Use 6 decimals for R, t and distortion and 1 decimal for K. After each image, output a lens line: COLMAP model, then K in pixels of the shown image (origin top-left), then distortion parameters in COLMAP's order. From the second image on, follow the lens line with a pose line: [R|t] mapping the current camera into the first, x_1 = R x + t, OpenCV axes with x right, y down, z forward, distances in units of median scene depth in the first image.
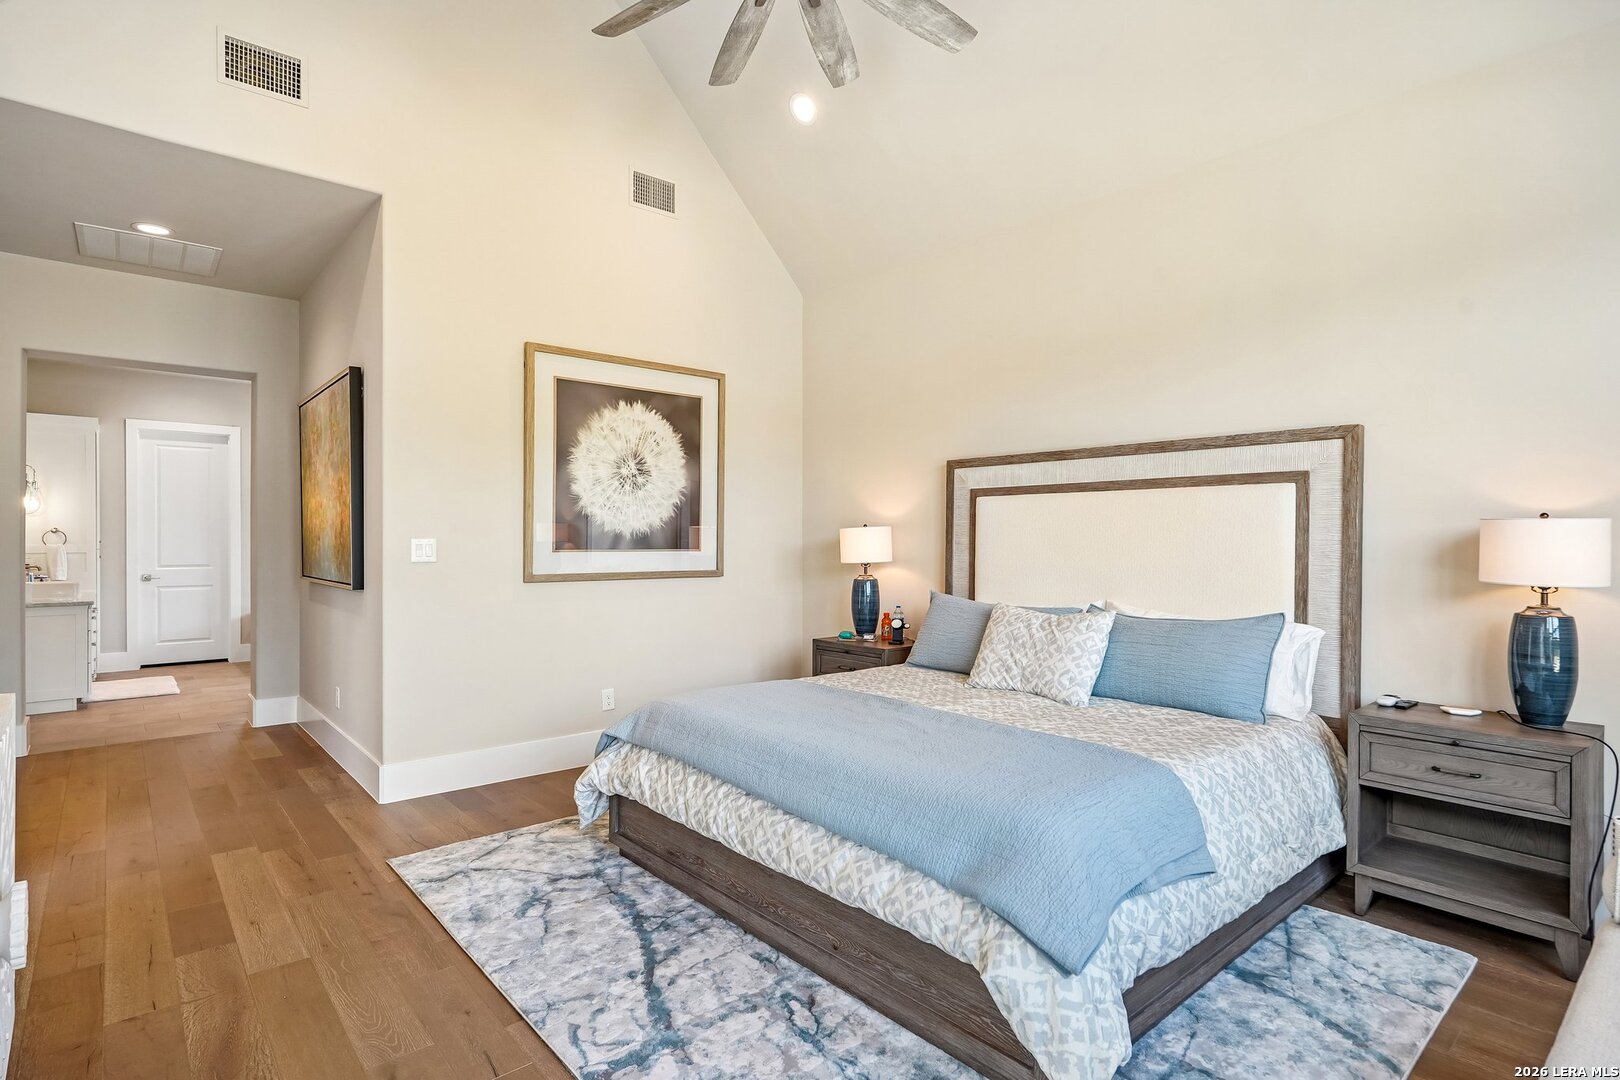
lens RADIAL K [[815.1, 0, 812.4], [0, 815.1, 552.0], [0, 0, 1]] dist [-0.017134, 0.000488]
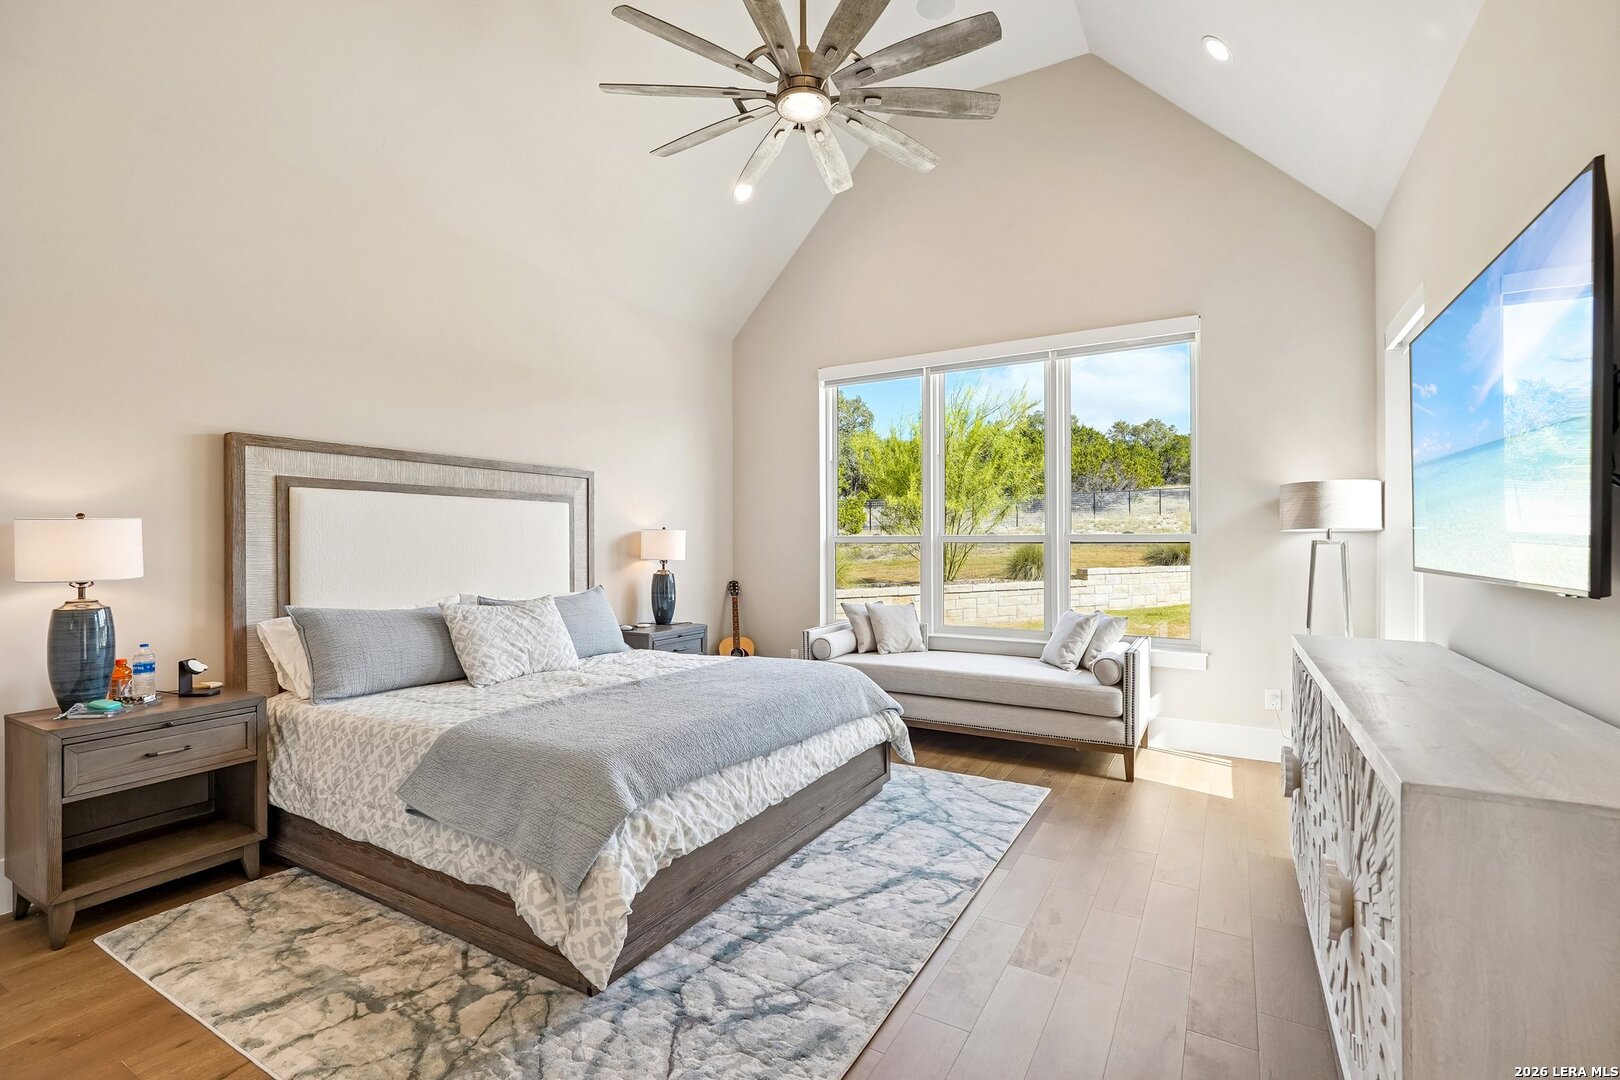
lens RADIAL K [[735.7, 0, 804.9], [0, 735.7, 534.1], [0, 0, 1]] dist [-0.001879, -0.000190]
pose [[-0.314430, 0.005320, 0.949266, -1.125602], [0.013912, 0.999903, -0.000995, -0.022358], [-0.949179, 0.012893, -0.314473, 1.290856]]
